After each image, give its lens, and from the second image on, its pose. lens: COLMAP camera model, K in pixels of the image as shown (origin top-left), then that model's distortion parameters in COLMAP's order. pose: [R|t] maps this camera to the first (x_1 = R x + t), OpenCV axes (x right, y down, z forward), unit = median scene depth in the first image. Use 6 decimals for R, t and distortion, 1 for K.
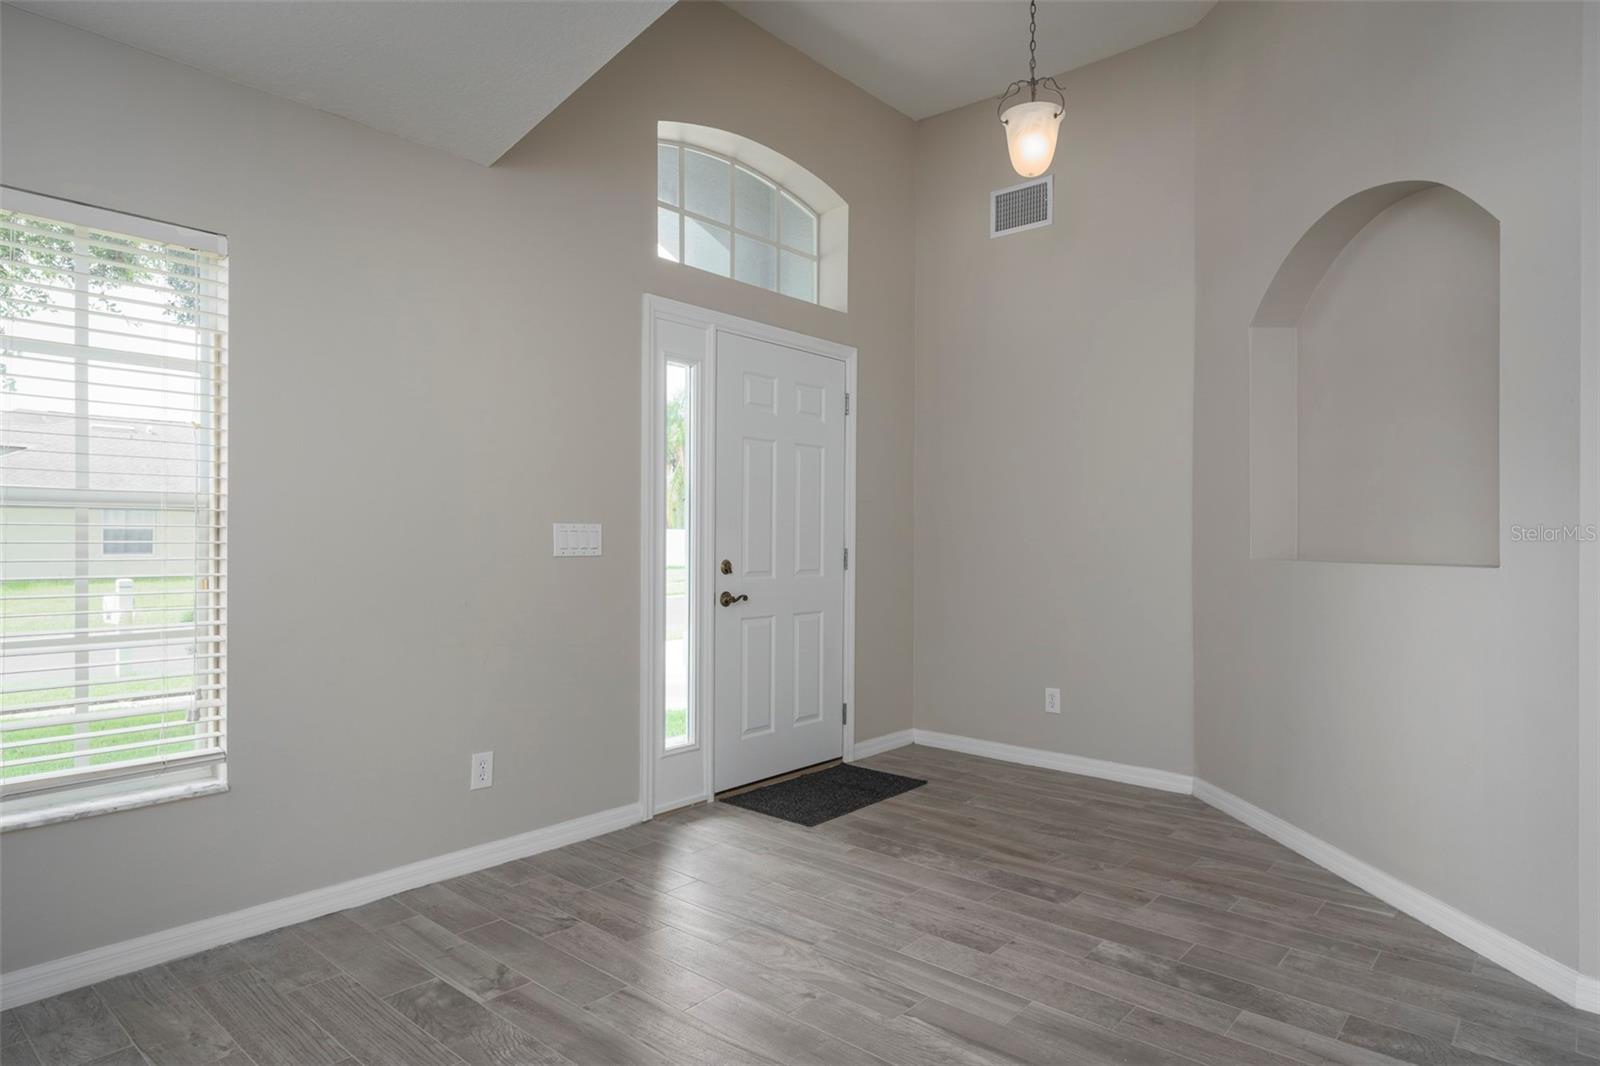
lens RADIAL K [[887.3, 0, 768.3], [0, 887.3, 536.4], [0, 0, 1]] dist [-0.001543, -0.001018]
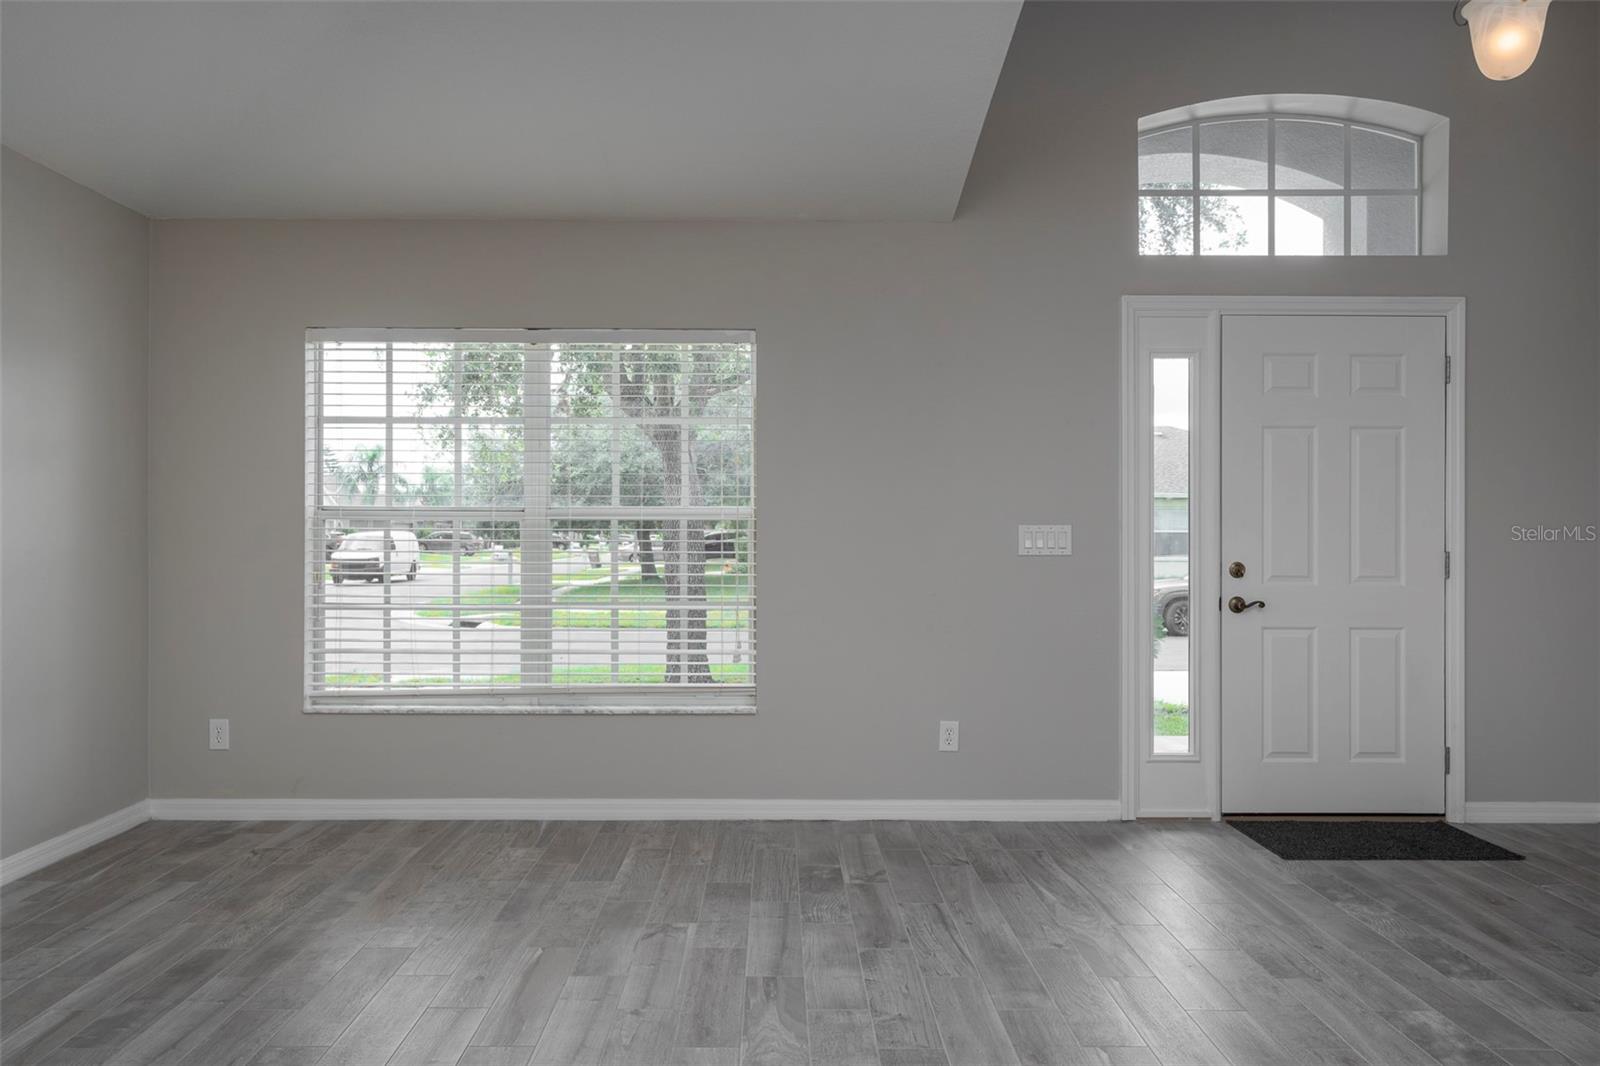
lens RADIAL K [[1094.1, 0, 803.0], [0, 1094.1, 533.7], [0, 0, 1]] dist [-0.001695, 0.001858]
pose [[0.684290, -0.002828, -0.729204, 0.561814], [0.000774, 0.999995, -0.003152, 0.000094], [0.729209, 0.001593, 0.684289, -0.123861]]
